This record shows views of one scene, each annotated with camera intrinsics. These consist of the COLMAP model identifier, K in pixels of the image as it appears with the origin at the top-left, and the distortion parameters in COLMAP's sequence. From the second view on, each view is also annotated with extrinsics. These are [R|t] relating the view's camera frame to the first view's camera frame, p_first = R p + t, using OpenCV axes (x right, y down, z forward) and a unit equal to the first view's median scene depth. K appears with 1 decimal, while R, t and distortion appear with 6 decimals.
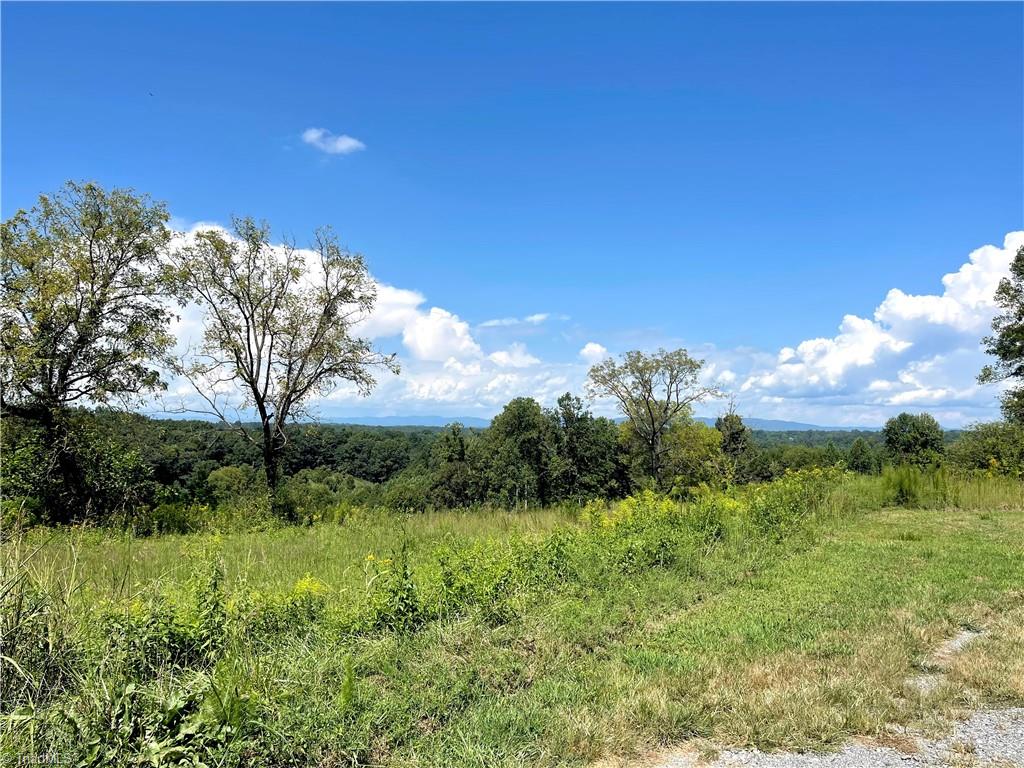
lens RADIAL K [[775.7, 0, 510.5], [0, 775.7, 385.3], [0, 0, 1]] dist [0.036561, -0.031208]
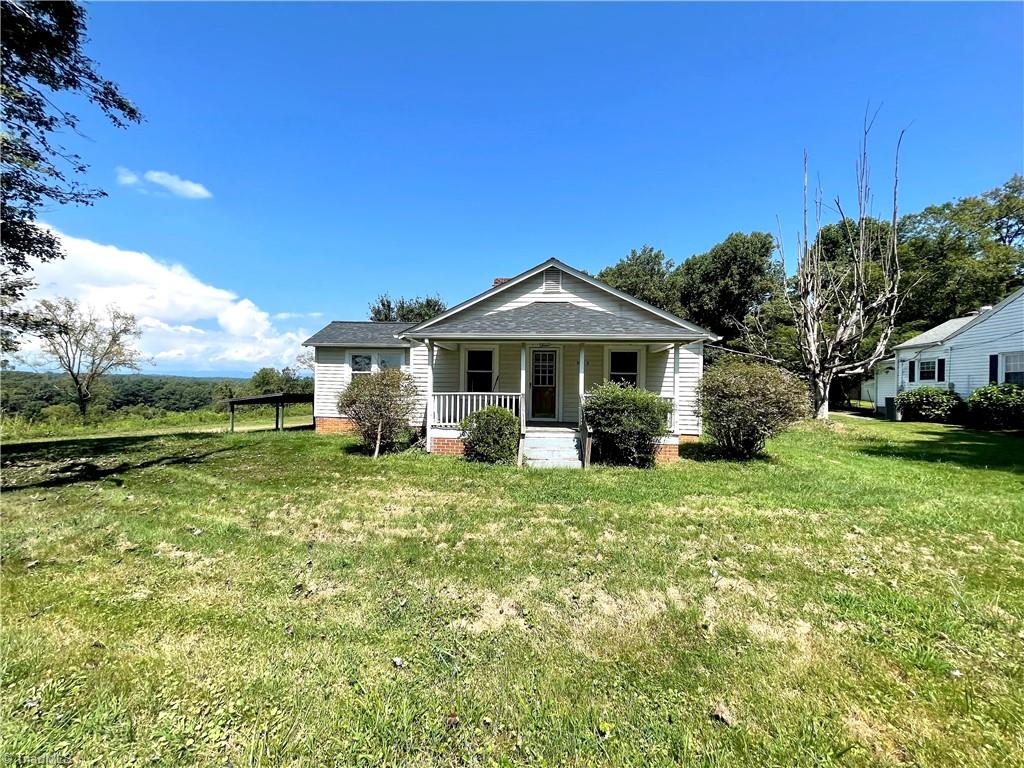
lens RADIAL K [[415.7, 0, 530.3], [0, 415.7, 384.9], [0, 0, 1]] dist [-0.002325, 0.000610]
pose [[0.875393, 0.006833, 0.483363, 0.042444], [-0.038487, 0.997711, 0.055599, -0.011964], [-0.481877, -0.067274, 0.873653, -0.116314]]
